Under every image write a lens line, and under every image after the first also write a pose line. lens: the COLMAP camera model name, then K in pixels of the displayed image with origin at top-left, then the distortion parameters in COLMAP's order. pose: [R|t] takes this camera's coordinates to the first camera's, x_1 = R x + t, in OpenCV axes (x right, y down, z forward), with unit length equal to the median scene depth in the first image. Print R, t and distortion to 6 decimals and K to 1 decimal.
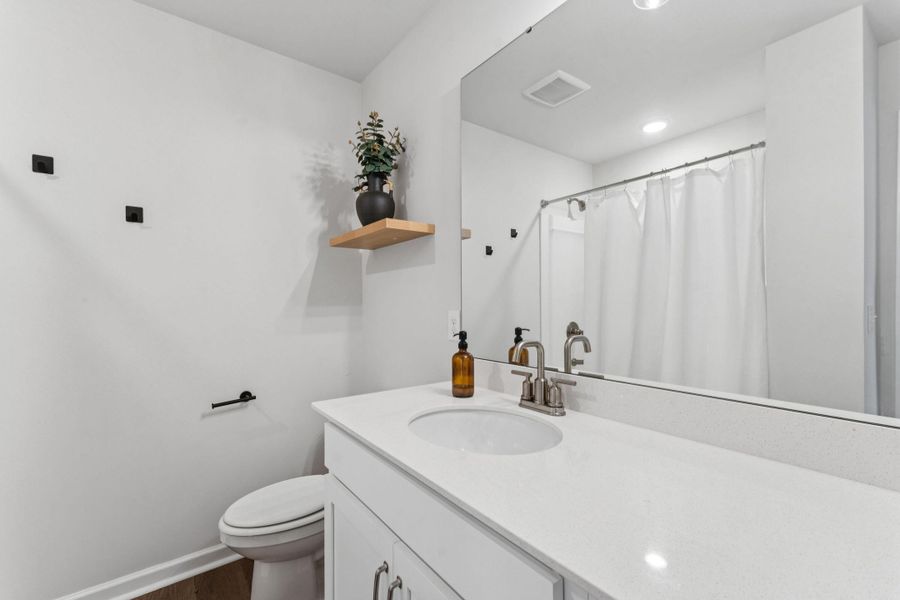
lens RADIAL K [[374.1, 0, 468.7], [0, 374.1, 304.0], [0, 0, 1]] dist [0.011570, -0.000099]
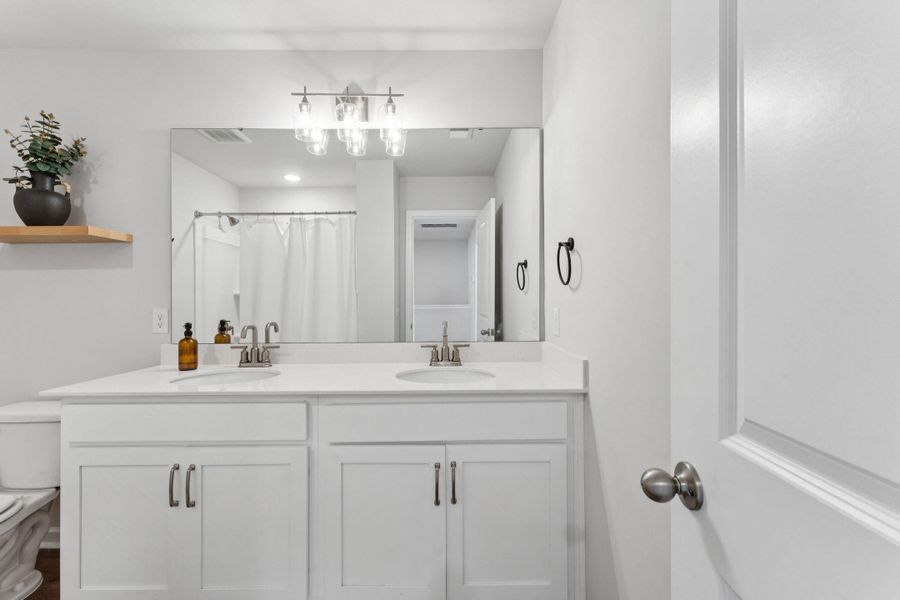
lens RADIAL K [[374.1, 0, 448.3], [0, 374.1, 300.4], [0, 0, 1]] dist [0.011570, -0.000099]
pose [[0.597371, 0.004862, 0.801950, -0.408867], [0.002678, 0.999964, -0.008057, 0.002254], [-0.801961, 0.006960, 0.597336, -0.442922]]
